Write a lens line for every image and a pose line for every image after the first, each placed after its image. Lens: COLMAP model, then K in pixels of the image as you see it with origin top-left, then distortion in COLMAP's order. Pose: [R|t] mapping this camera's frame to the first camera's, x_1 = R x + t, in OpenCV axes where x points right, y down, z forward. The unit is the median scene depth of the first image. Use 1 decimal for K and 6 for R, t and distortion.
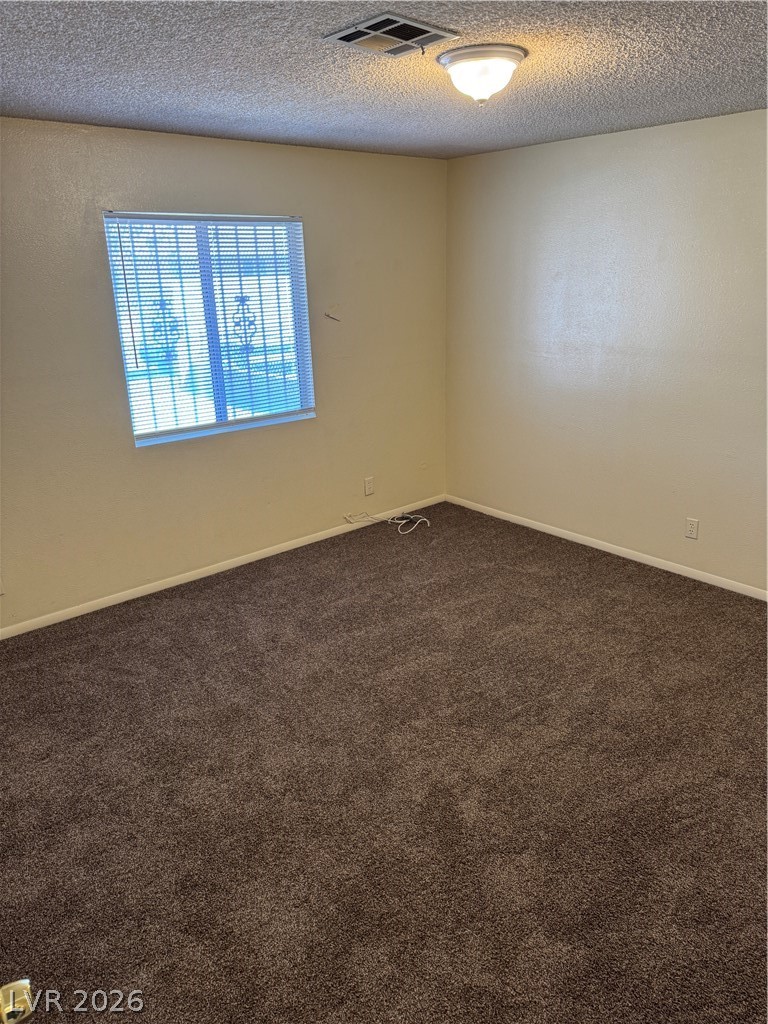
lens RADIAL K [[719.1, 0, 389.3], [0, 719.1, 503.7], [0, 0, 1]] dist [0.084797, -0.070247]
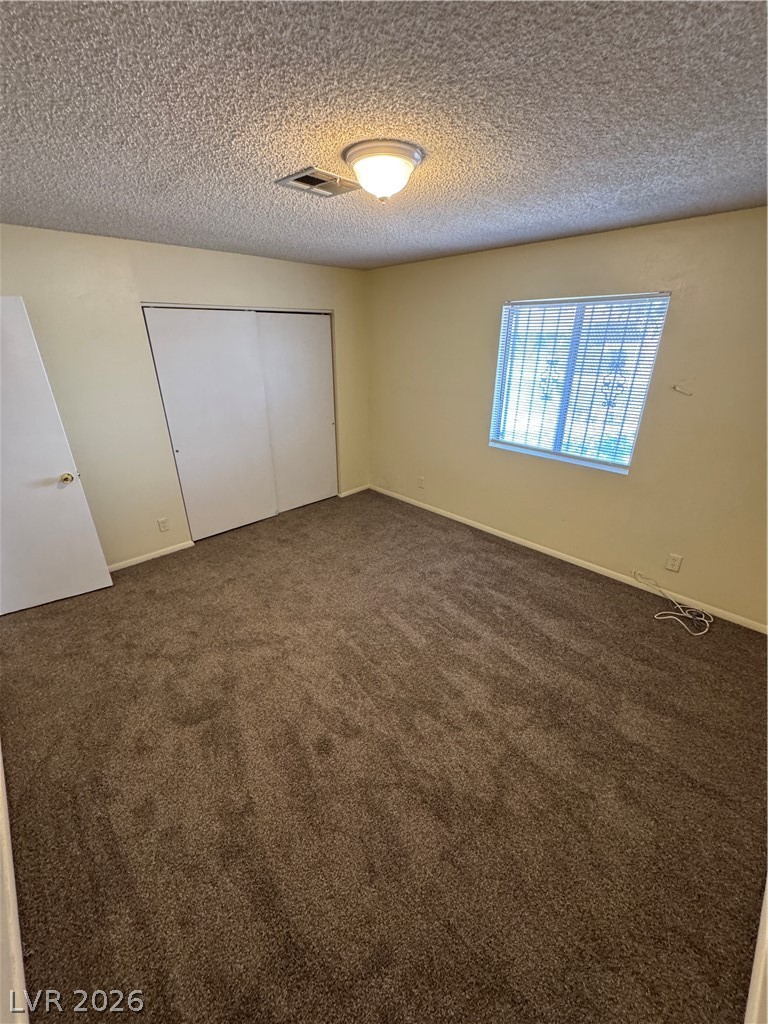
lens RADIAL K [[407.9, 0, 389.3], [0, 407.9, 513.3], [0, 0, 1]] dist [0.008865, -0.000107]
pose [[0.055833, 0.422031, -0.904860, 0.739983], [-0.310352, 0.868716, 0.386023, -0.306954], [0.948981, 0.259273, 0.179482, 0.834073]]
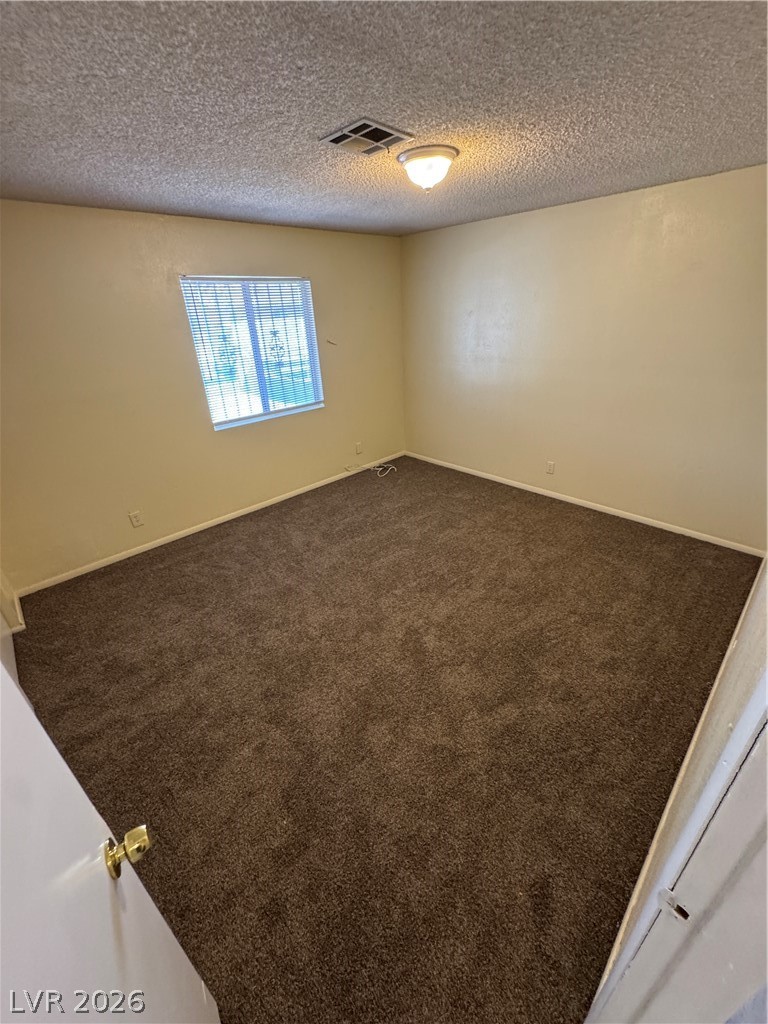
lens RADIAL K [[407.9, 0, 384.4], [0, 407.9, 509.7], [0, 0, 1]] dist [0.008865, -0.000107]
pose [[0.998519, -0.041186, 0.035542, -0.014976], [0.035893, 0.989712, 0.138501, -0.020651], [-0.040881, -0.137020, 0.989724, 0.075939]]
